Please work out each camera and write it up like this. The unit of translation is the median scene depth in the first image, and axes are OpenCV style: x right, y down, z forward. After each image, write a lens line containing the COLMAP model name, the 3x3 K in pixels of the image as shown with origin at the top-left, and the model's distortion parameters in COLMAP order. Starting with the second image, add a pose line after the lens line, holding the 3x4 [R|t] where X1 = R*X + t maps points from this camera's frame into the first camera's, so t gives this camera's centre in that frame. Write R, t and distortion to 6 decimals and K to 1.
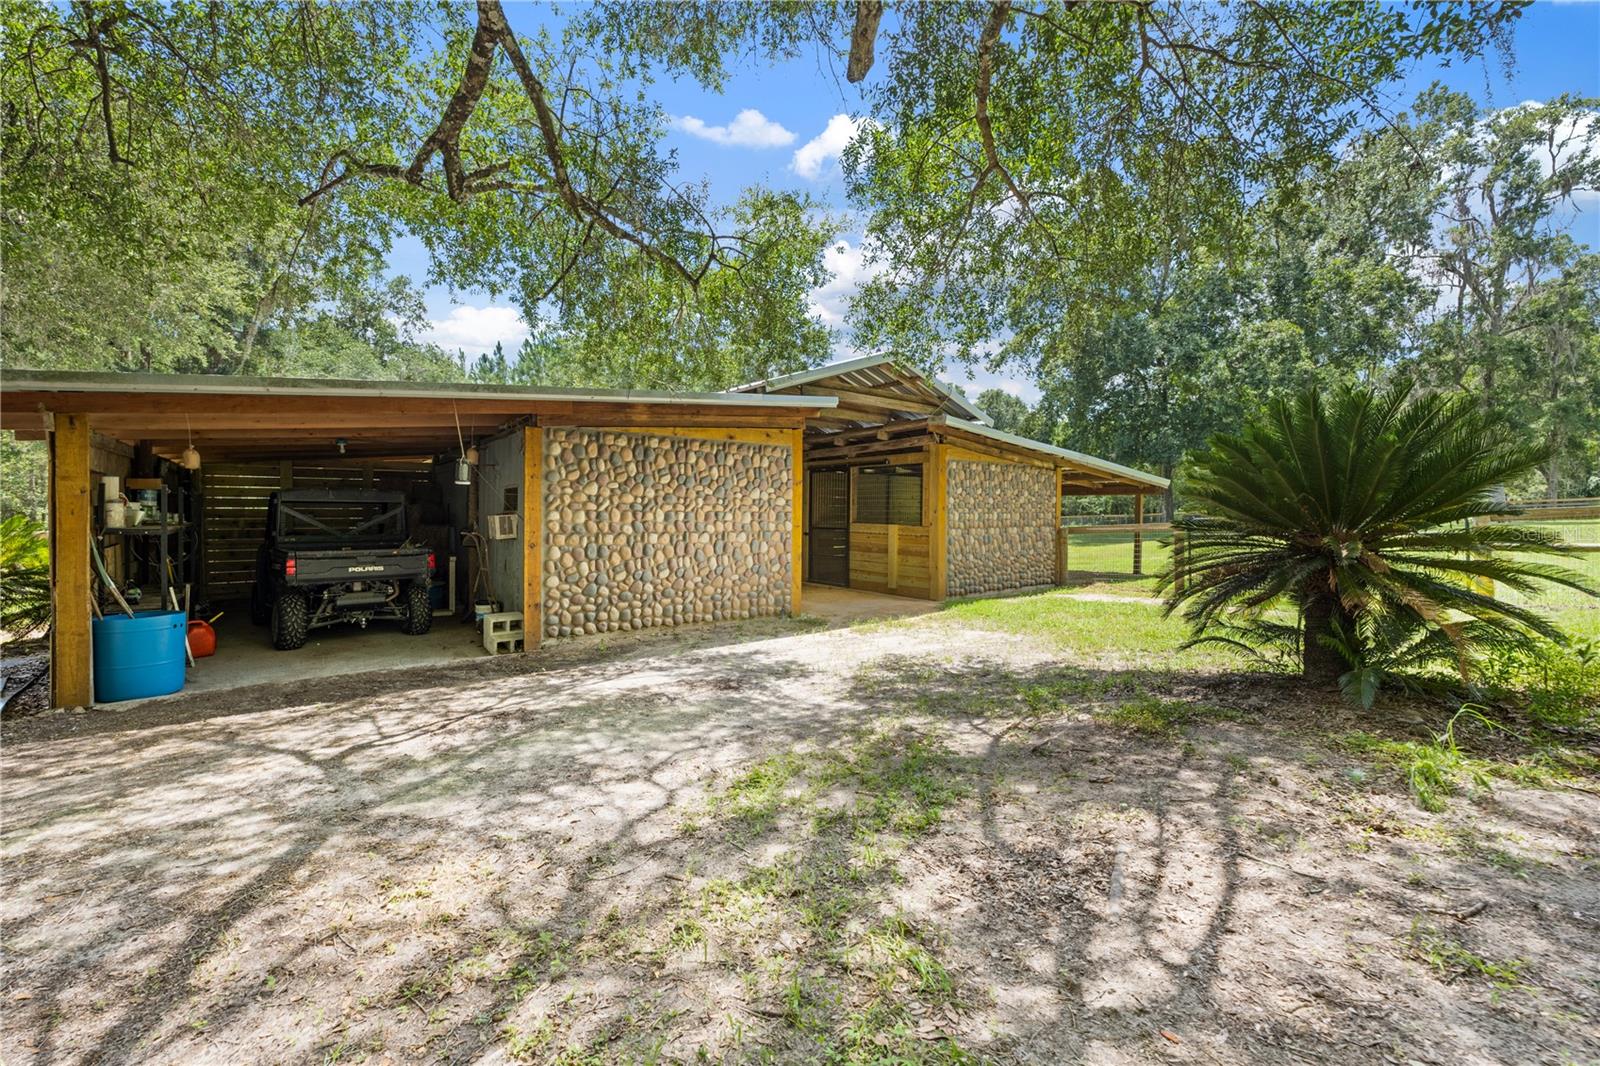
lens RADIAL K [[645.9, 0, 797.9], [0, 645.9, 525.5], [0, 0, 1]] dist [0.000252, 0.000001]
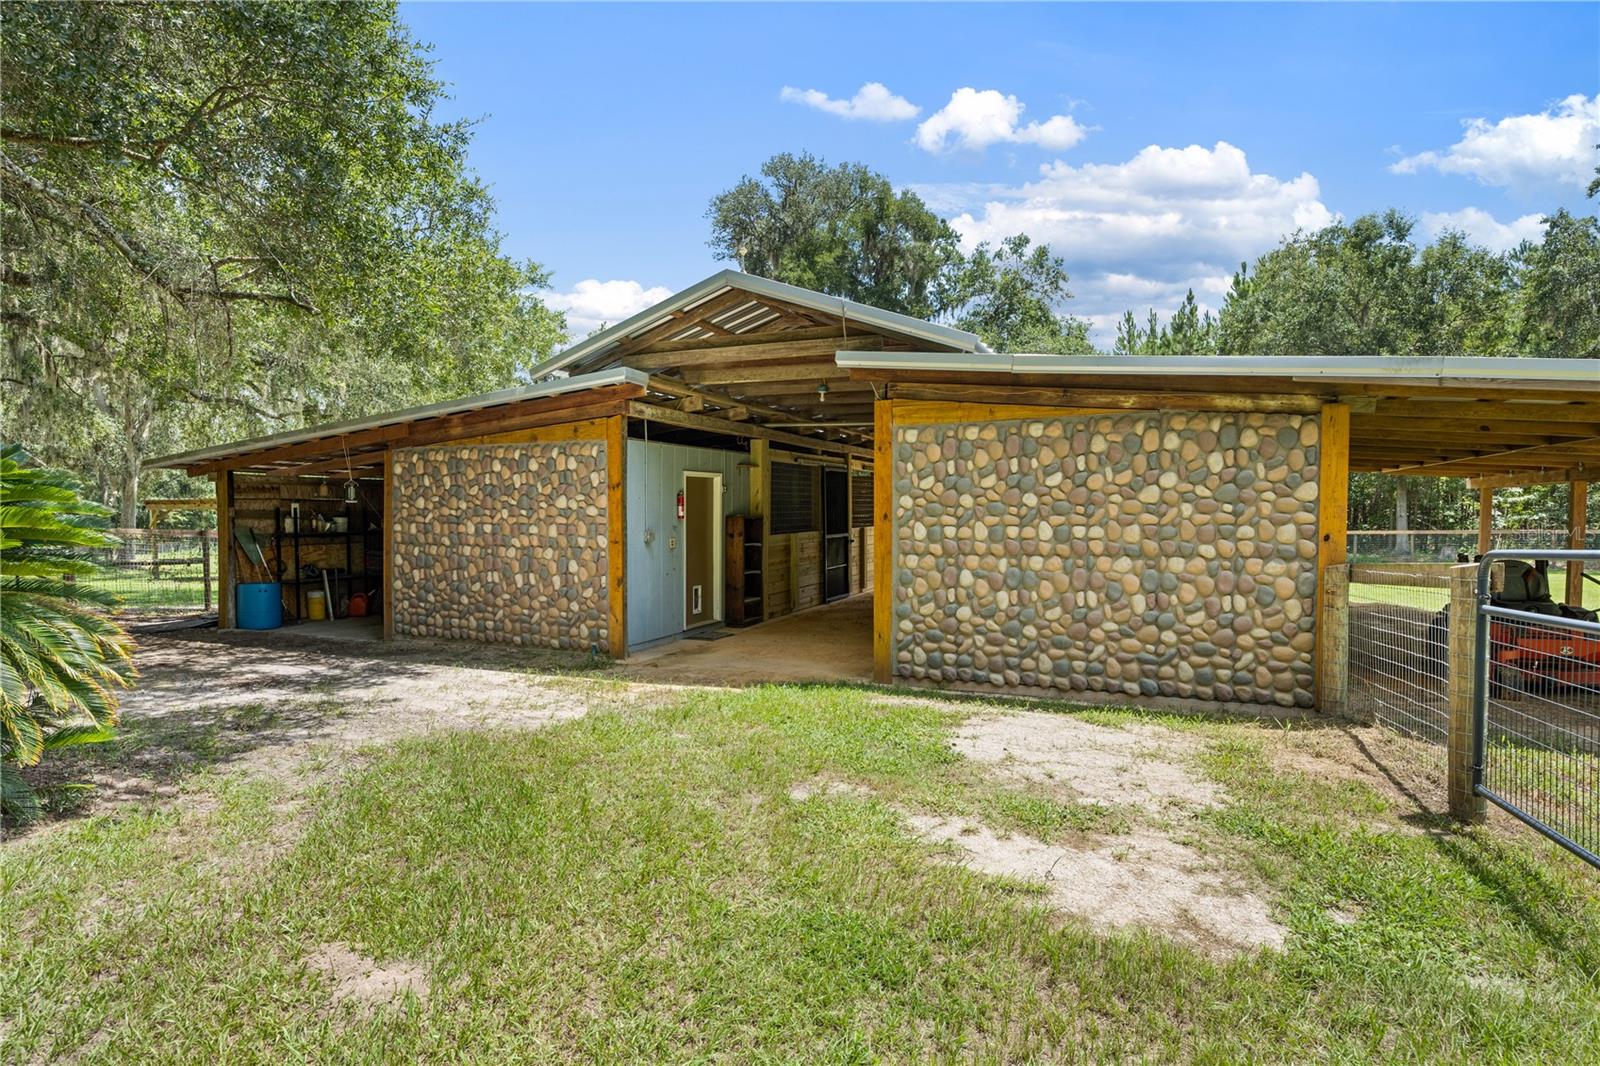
lens RADIAL K [[823.8, 0, 790.7], [0, 823.8, 549.6], [0, 0, 1]] dist [0.004028, 0.000009]
pose [[0.480628, 0.024059, -0.876595, 0.996213], [-0.019039, 0.999674, 0.016997, -0.010956], [0.876718, 0.008520, 0.480929, 0.730876]]
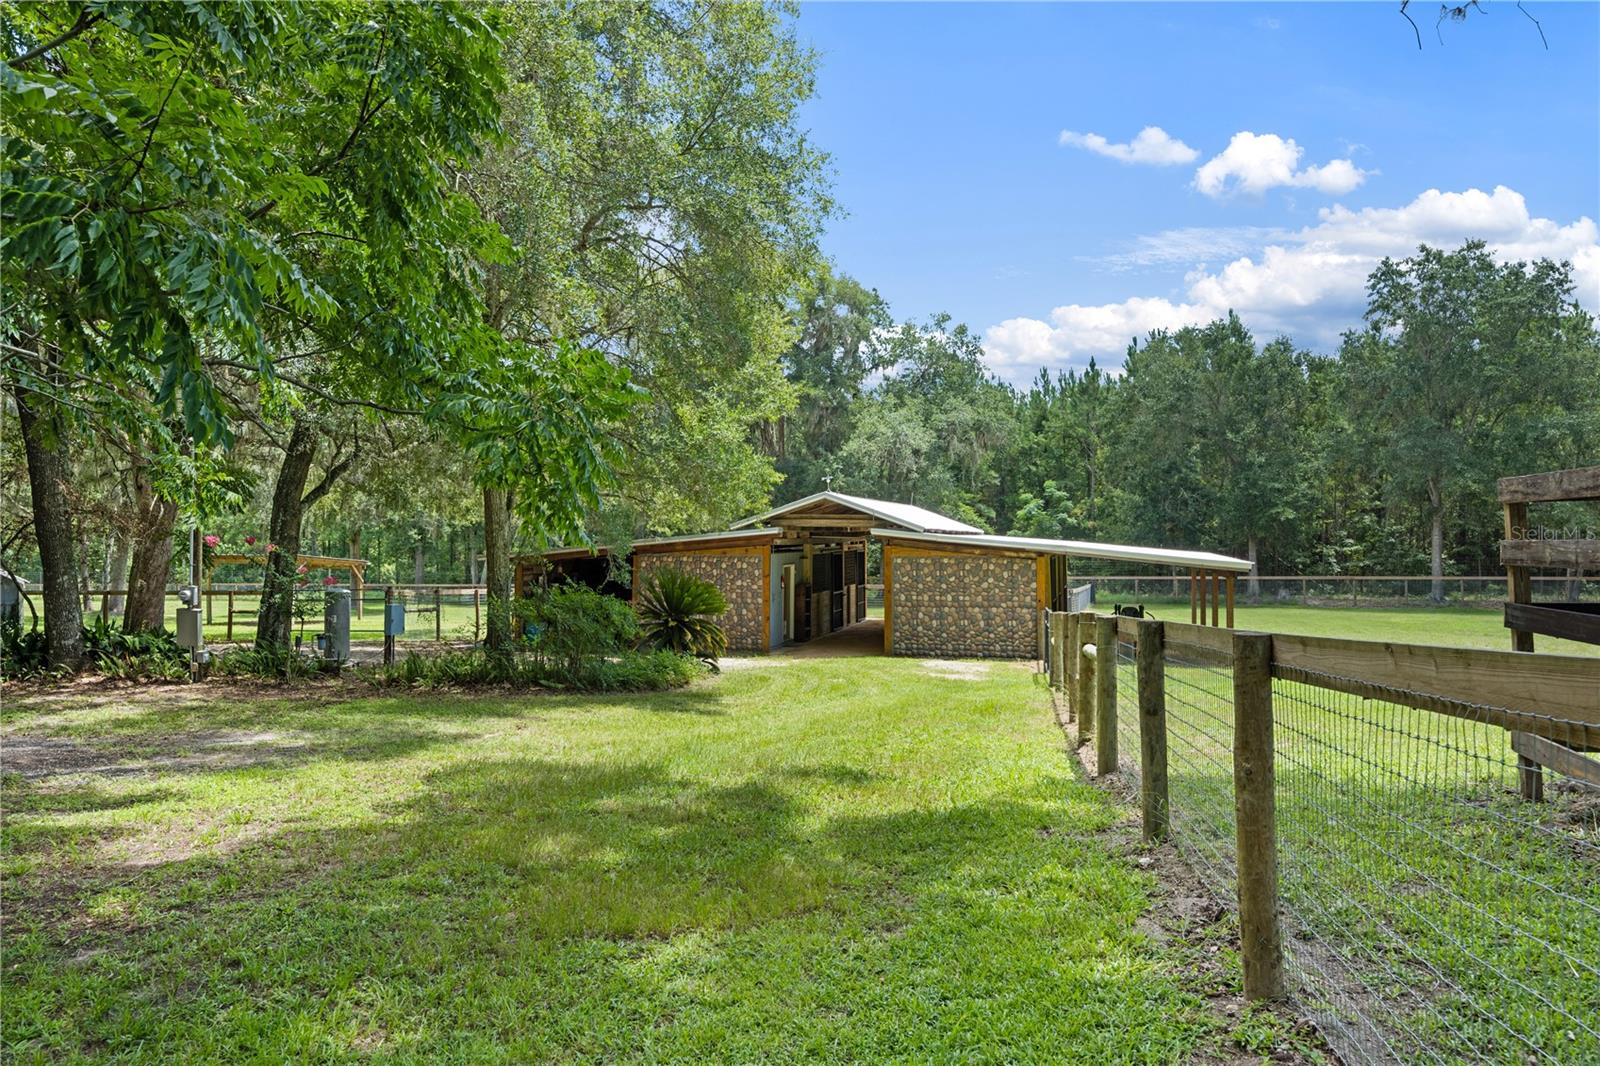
lens RADIAL K [[1081.4, 0, 801.9], [0, 1081.4, 527.6], [0, 0, 1]] dist [-0.002280, 0.000080]
pose [[0.594545, -0.019933, -0.803815, 2.484789], [-0.018093, 0.999108, -0.038157, -0.089662], [0.803858, 0.037229, 0.593654, -0.686554]]
